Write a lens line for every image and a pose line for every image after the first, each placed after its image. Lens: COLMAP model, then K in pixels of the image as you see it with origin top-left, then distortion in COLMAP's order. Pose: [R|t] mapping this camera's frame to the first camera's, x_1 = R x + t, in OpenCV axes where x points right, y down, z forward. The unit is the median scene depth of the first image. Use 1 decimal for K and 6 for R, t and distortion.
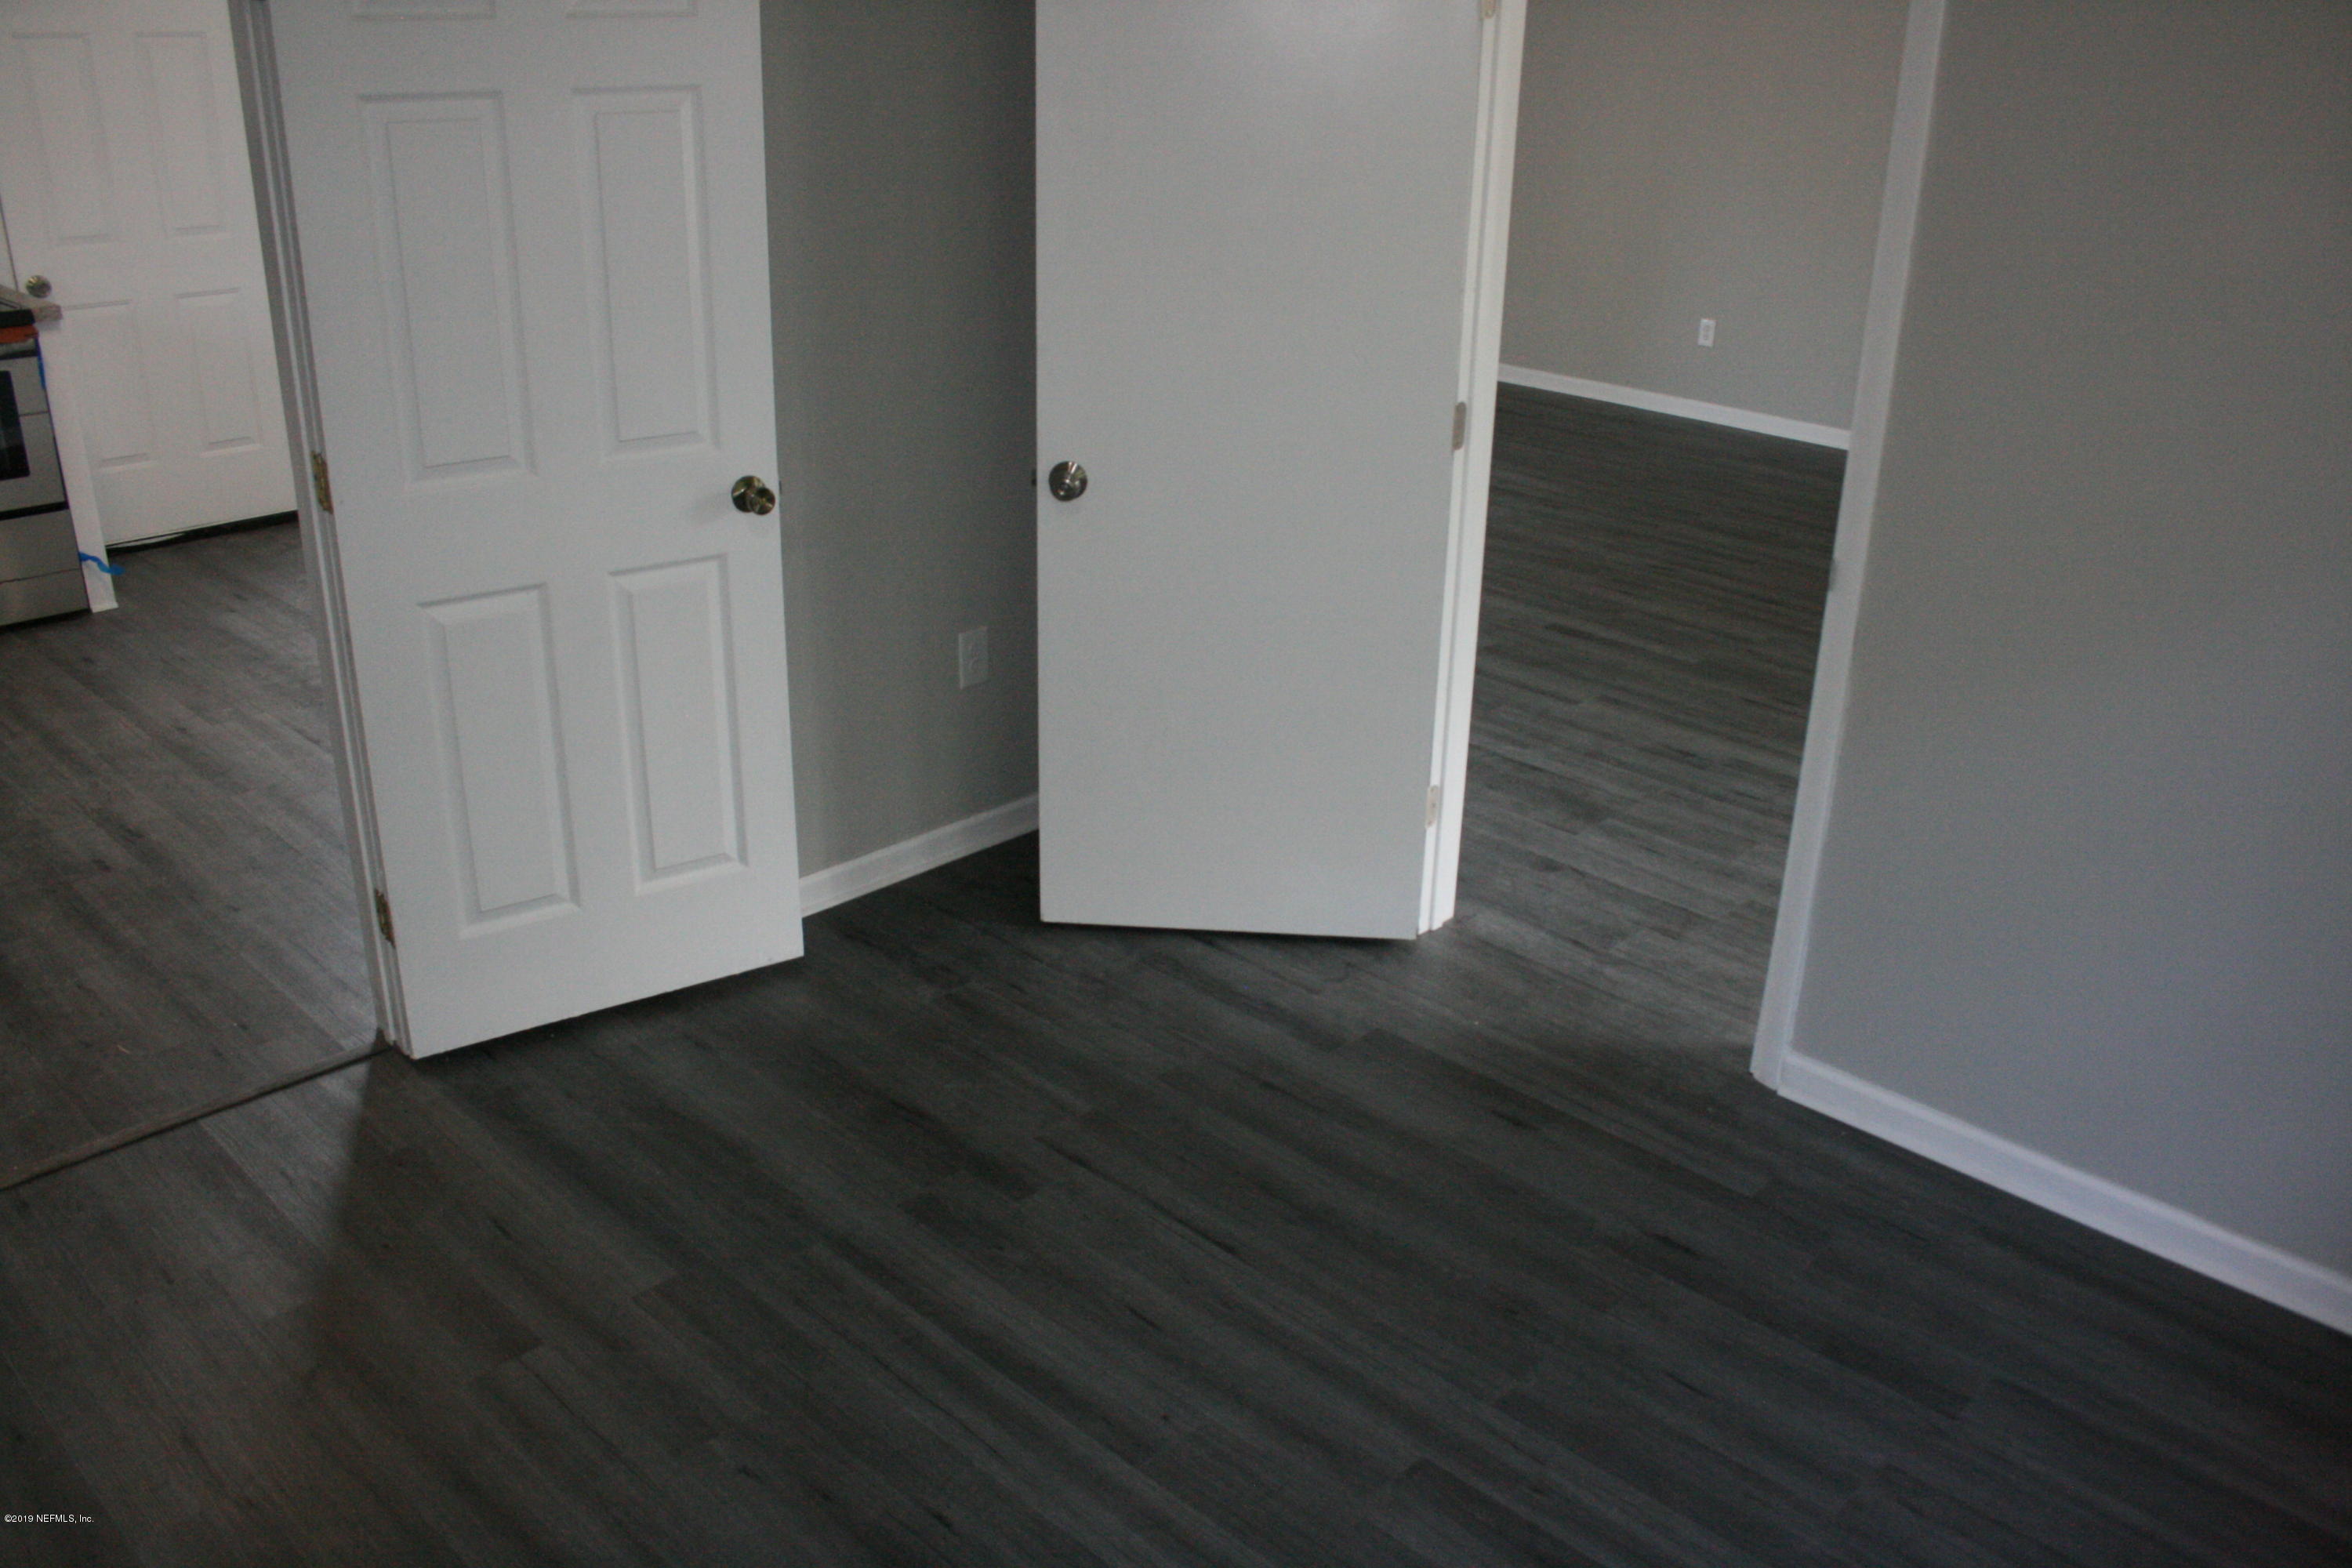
lens RADIAL K [[1956.6, 0, 1205.5], [0, 1956.6, 778.0], [0, 0, 1]] dist [-0.078546, 0.006699]
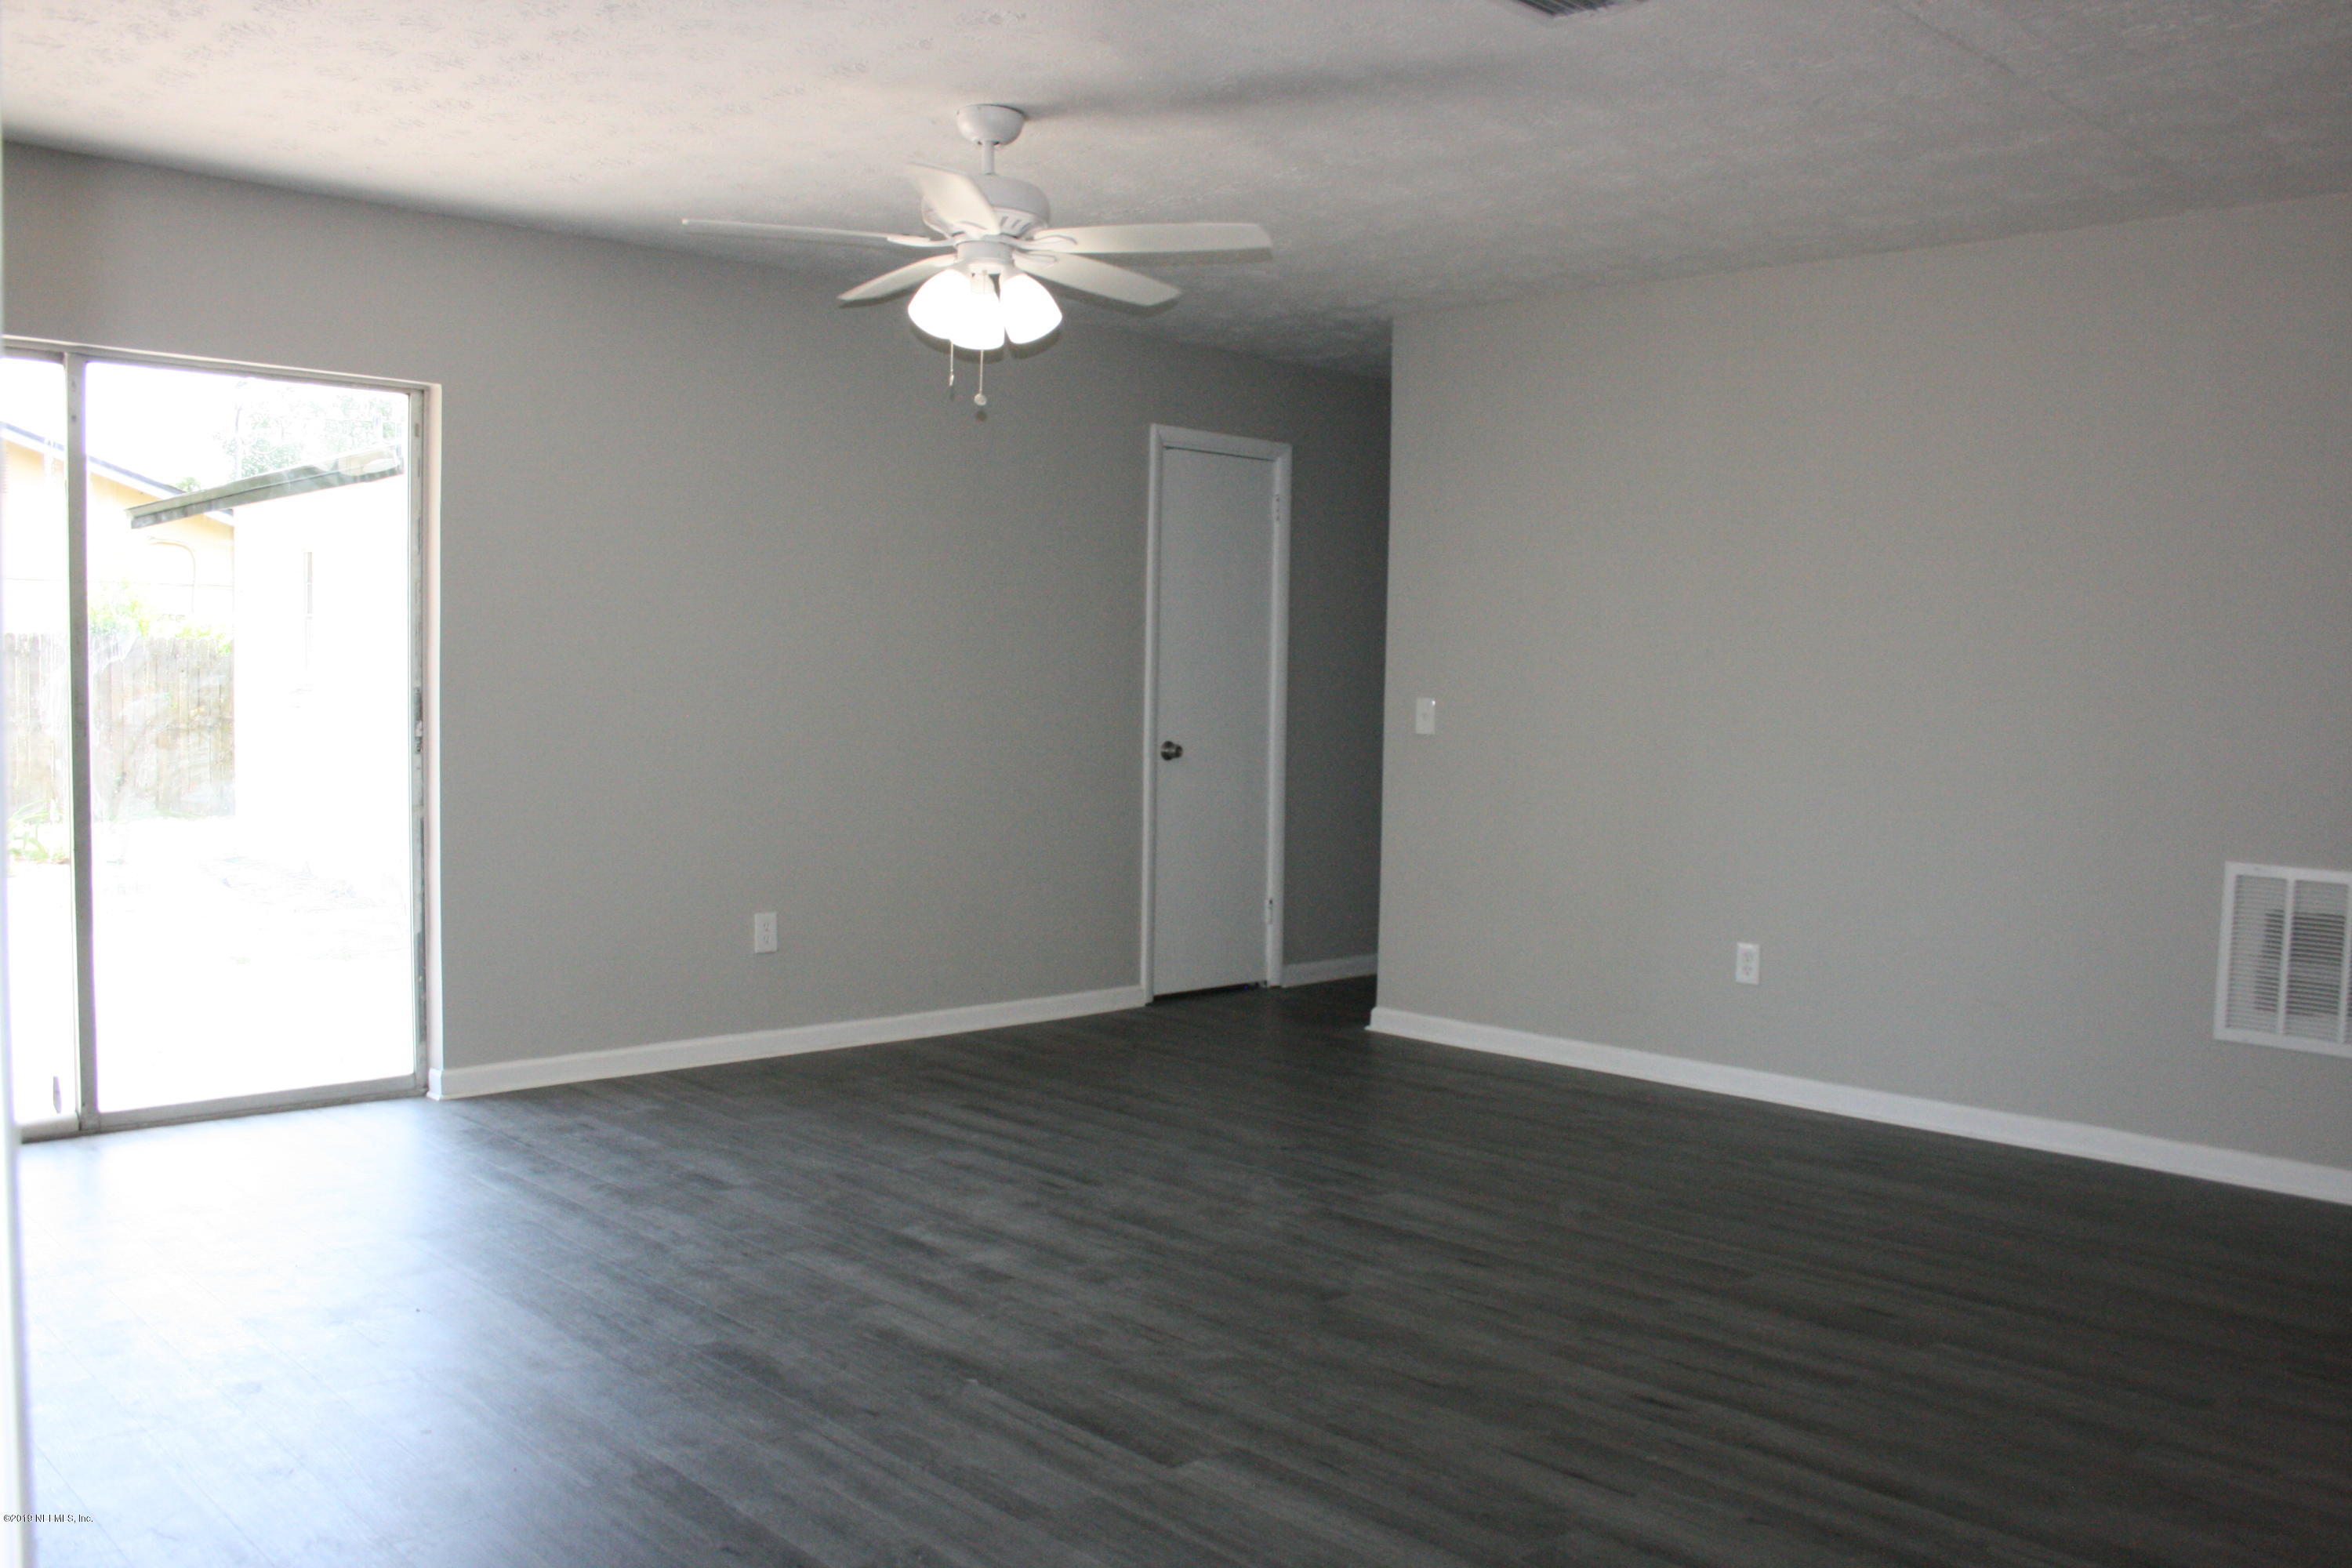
lens RADIAL K [[1996.9, 0, 1176.0], [0, 1996.9, 784.0], [0, 0, 1]] dist [-0.170136, 0.144304]
pose [[0.998701, -0.009809, -0.050003, 0.134603], [-0.007154, 0.944590, -0.328174, -0.092021], [0.050451, 0.328106, 0.943293, 0.465953]]
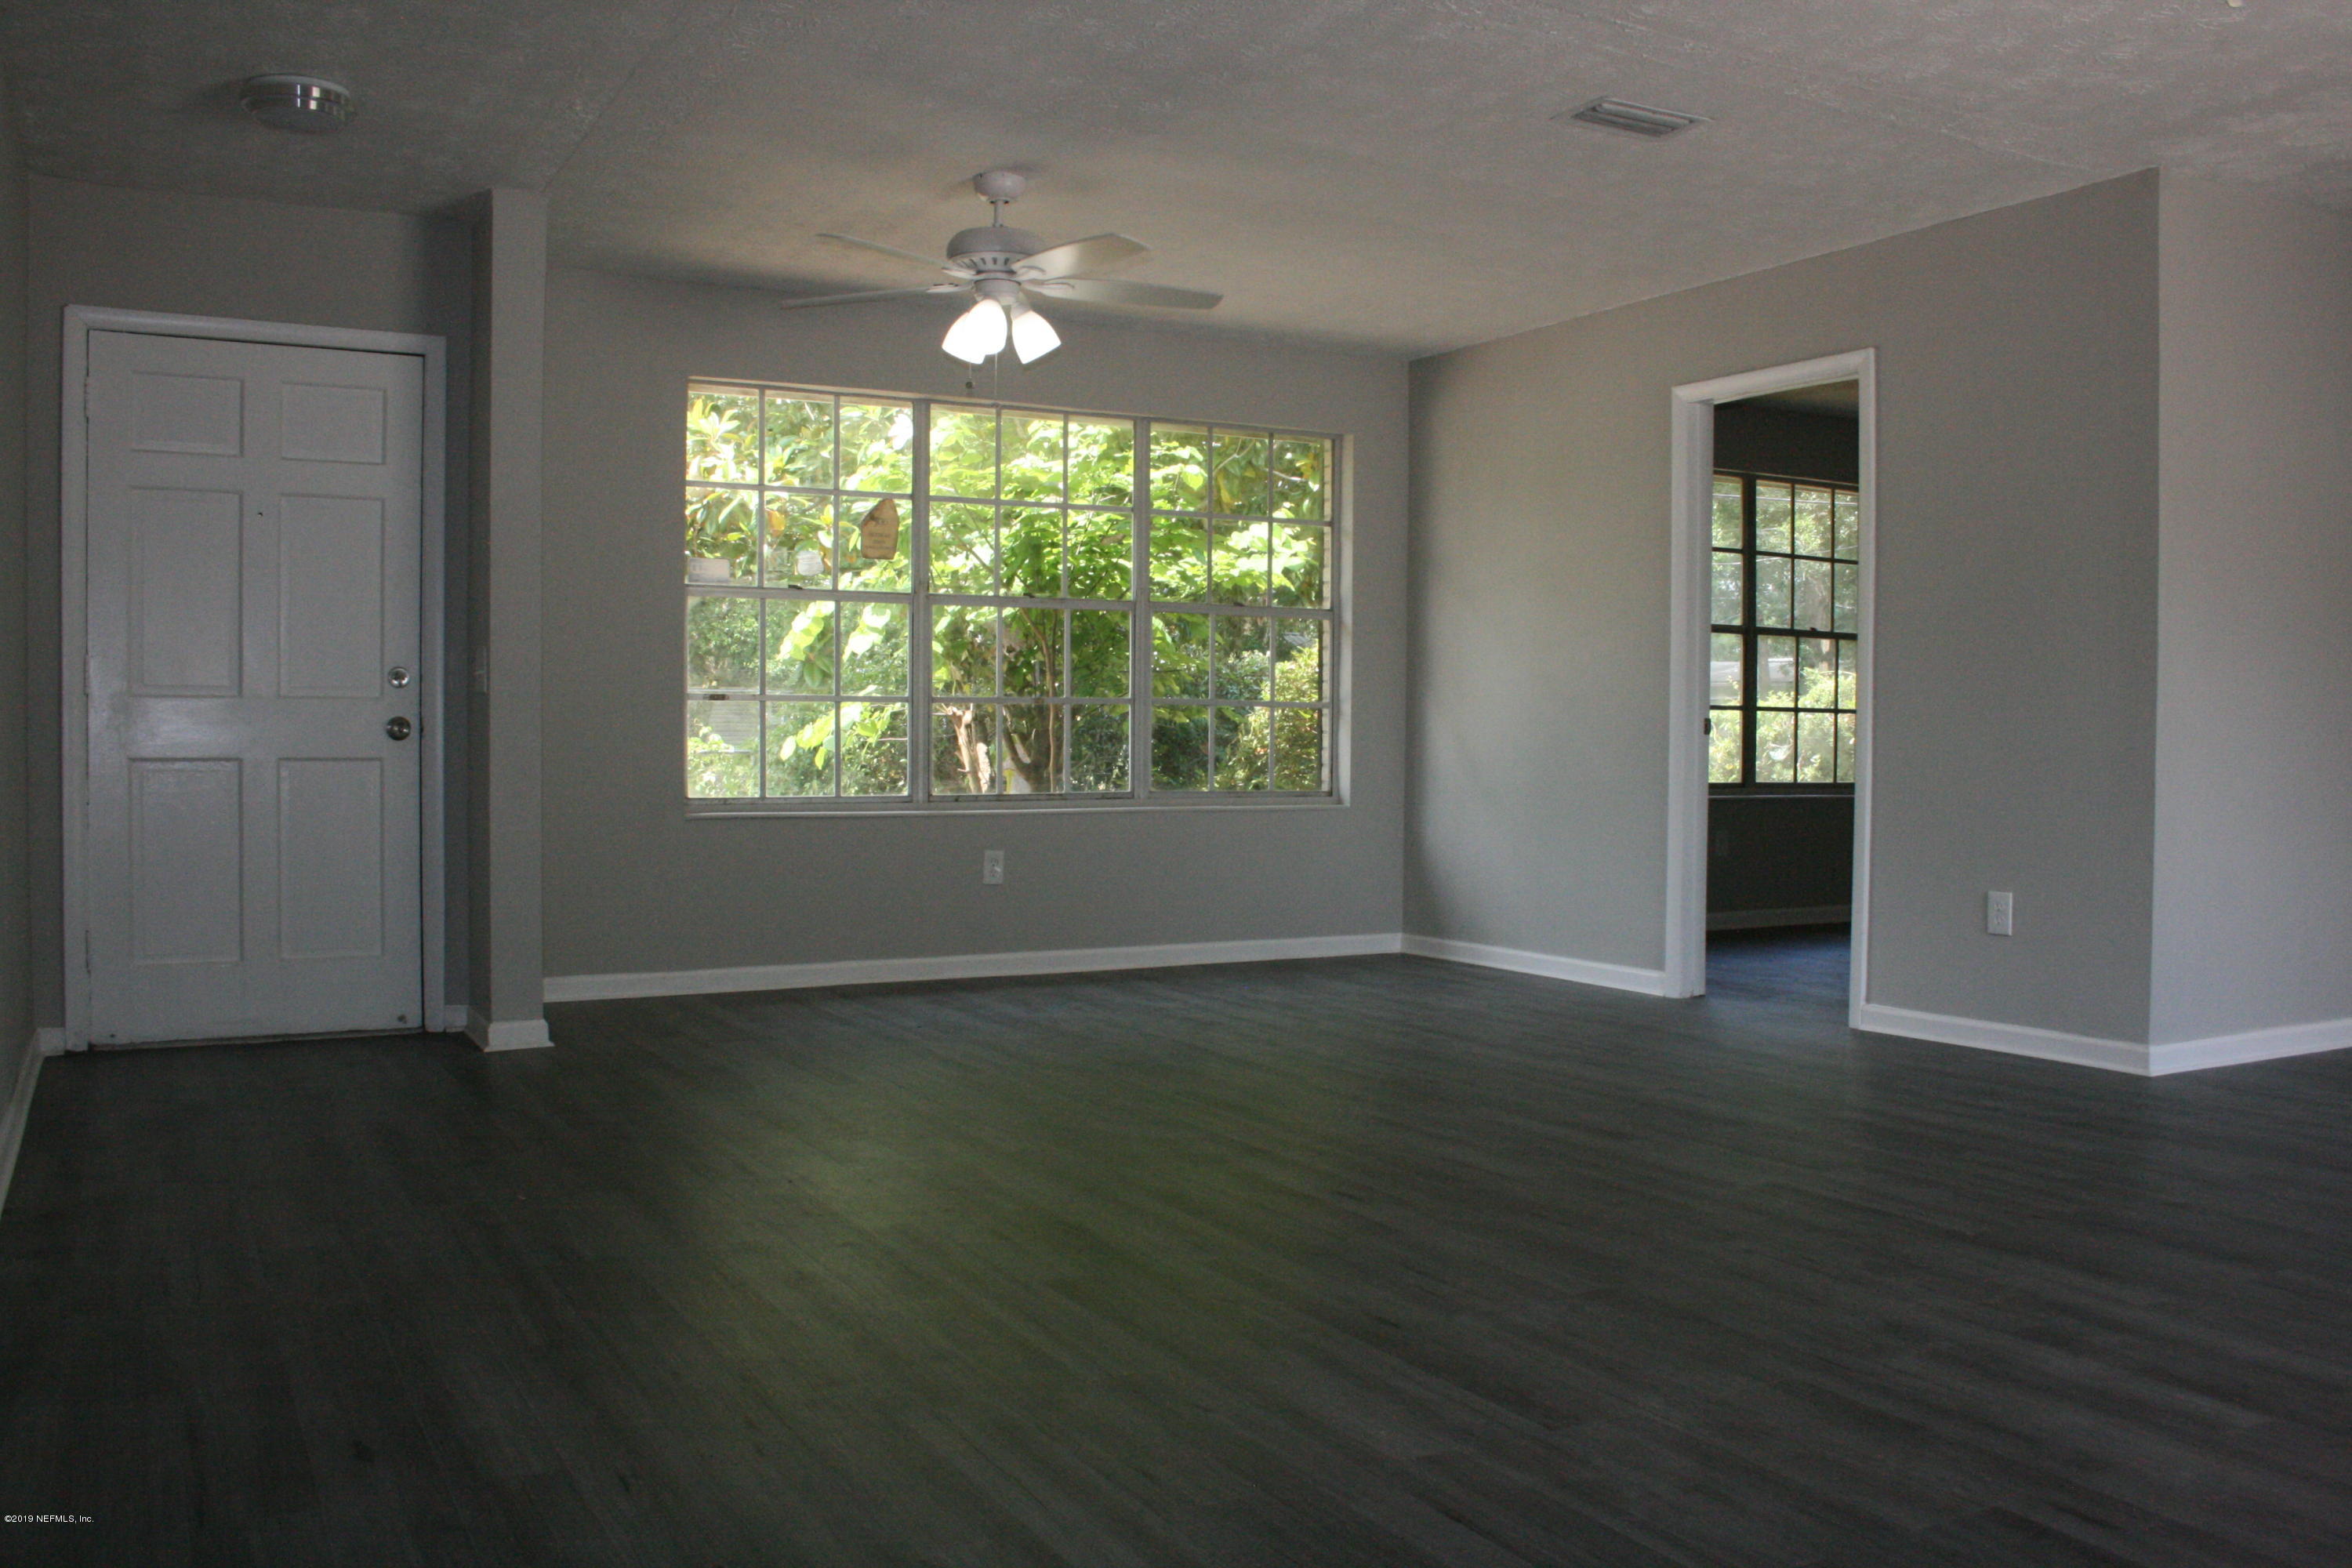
lens RADIAL K [[1949.5, 0, 1176.0], [0, 1949.5, 784.0], [0, 0, 1]] dist [-0.154520, 0.127163]
pose [[-0.953199, -0.046856, 0.298690, 0.114766], [0.079099, 0.914863, 0.395941, -0.443276], [-0.291812, 0.401037, -0.868341, 1.440300]]
